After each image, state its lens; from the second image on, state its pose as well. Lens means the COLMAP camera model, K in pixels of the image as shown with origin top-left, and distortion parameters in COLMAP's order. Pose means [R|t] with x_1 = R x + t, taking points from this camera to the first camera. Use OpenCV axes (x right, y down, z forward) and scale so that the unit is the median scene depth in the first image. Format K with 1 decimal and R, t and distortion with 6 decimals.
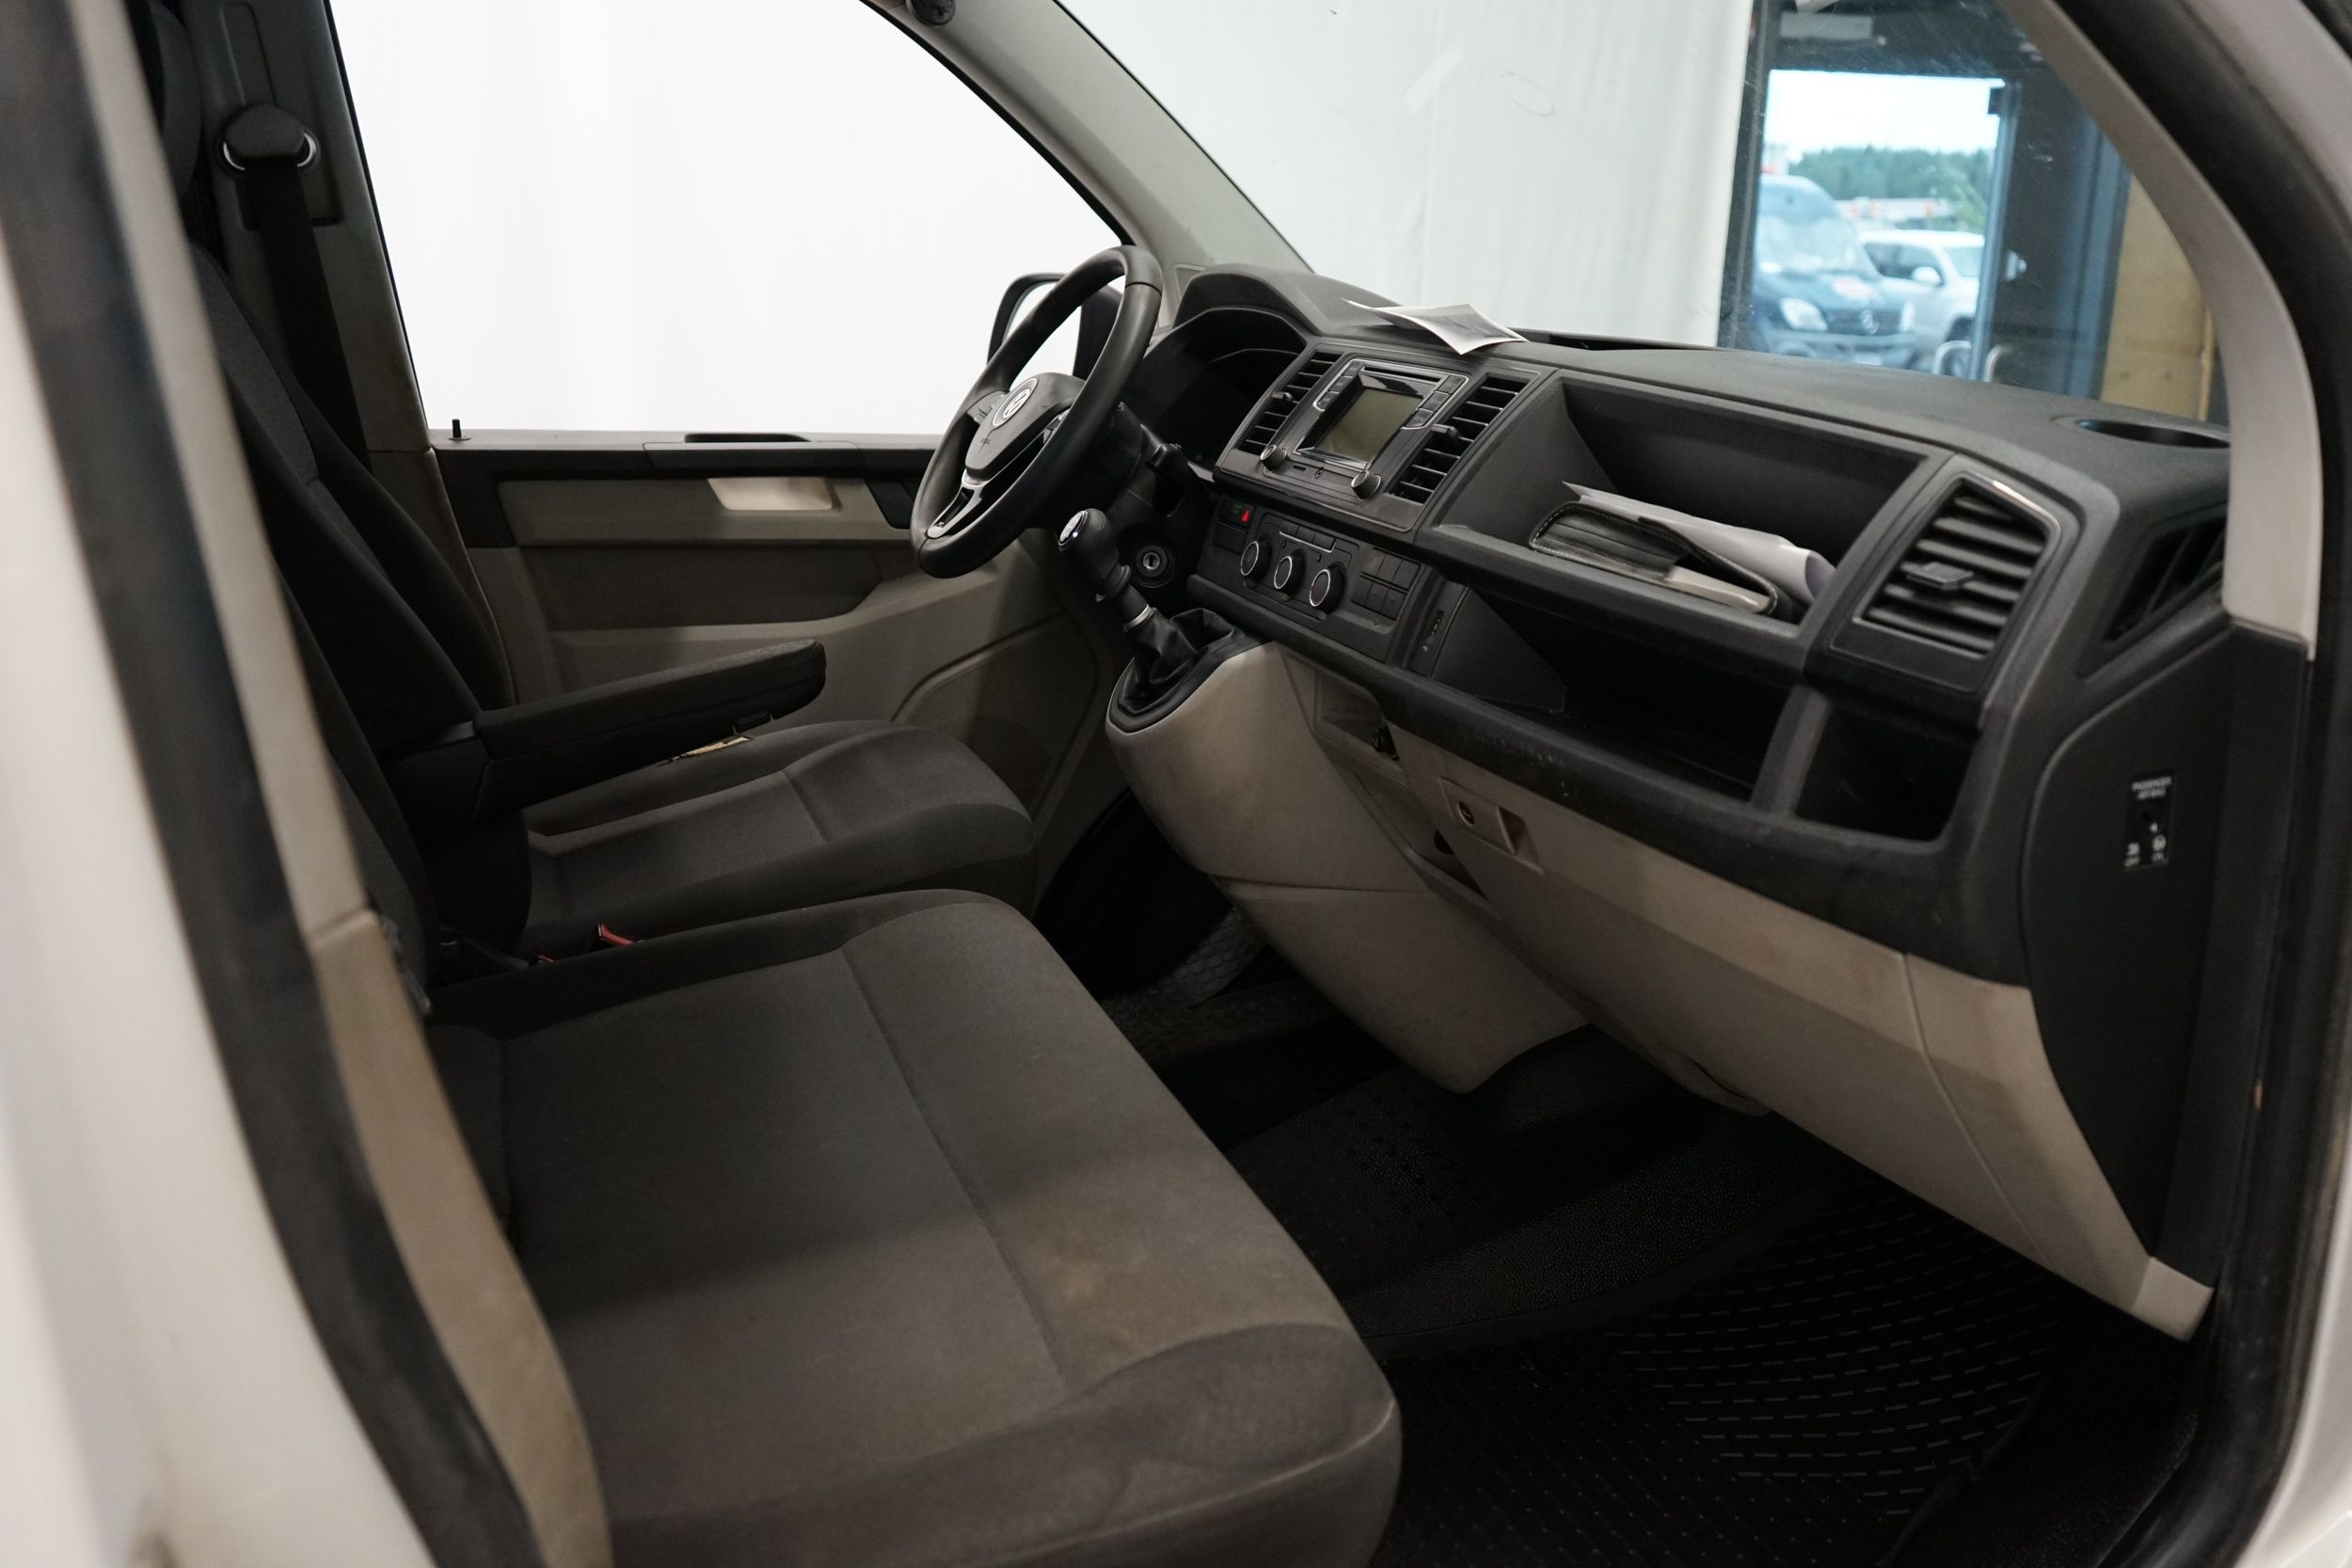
lens RADIAL K [[1921.8, 0, 1176.0], [0, 1921.8, 770.7], [0, 0, 1]] dist [0.027646, -0.004903]
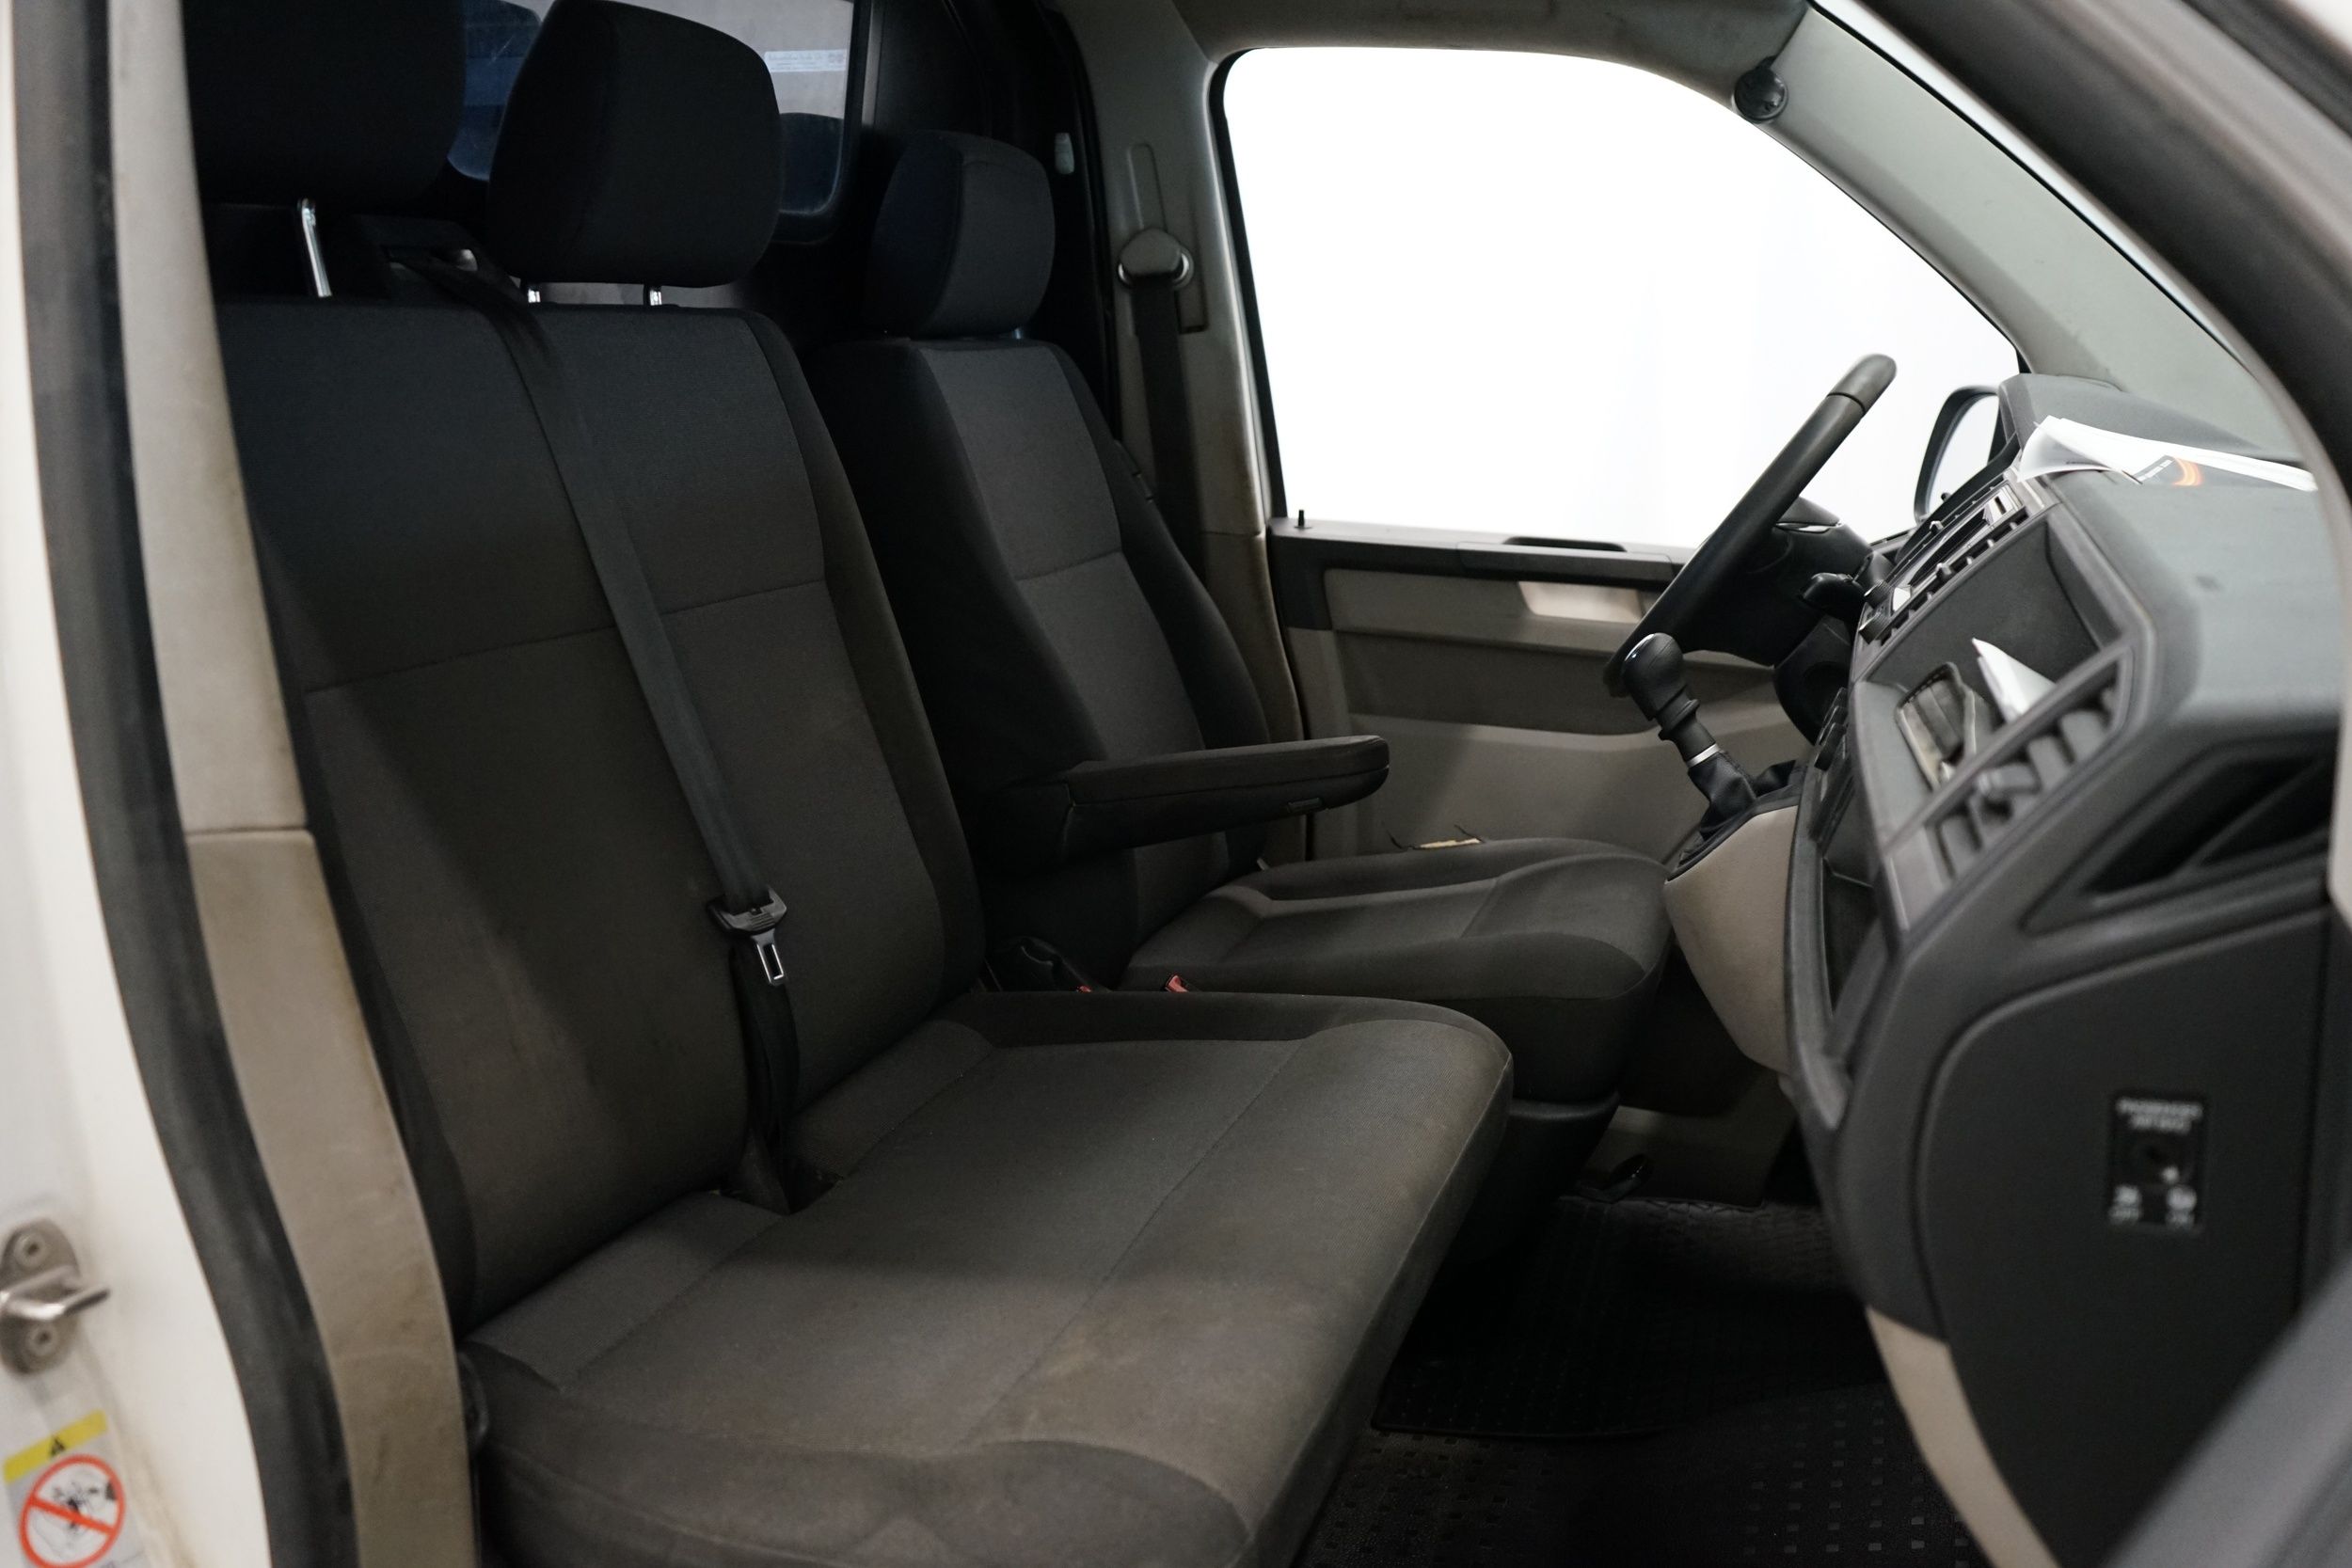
lens RADIAL K [[1995.8, 0, 1173.9], [0, 1995.8, 801.9], [0, 0, 1]] dist [0.012710, -0.021264]
pose [[0.776552, 0.144073, -0.613360, 0.313525], [-0.173275, 0.984801, 0.011944, -0.023694], [0.605758, 0.097005, 0.789713, 0.097992]]
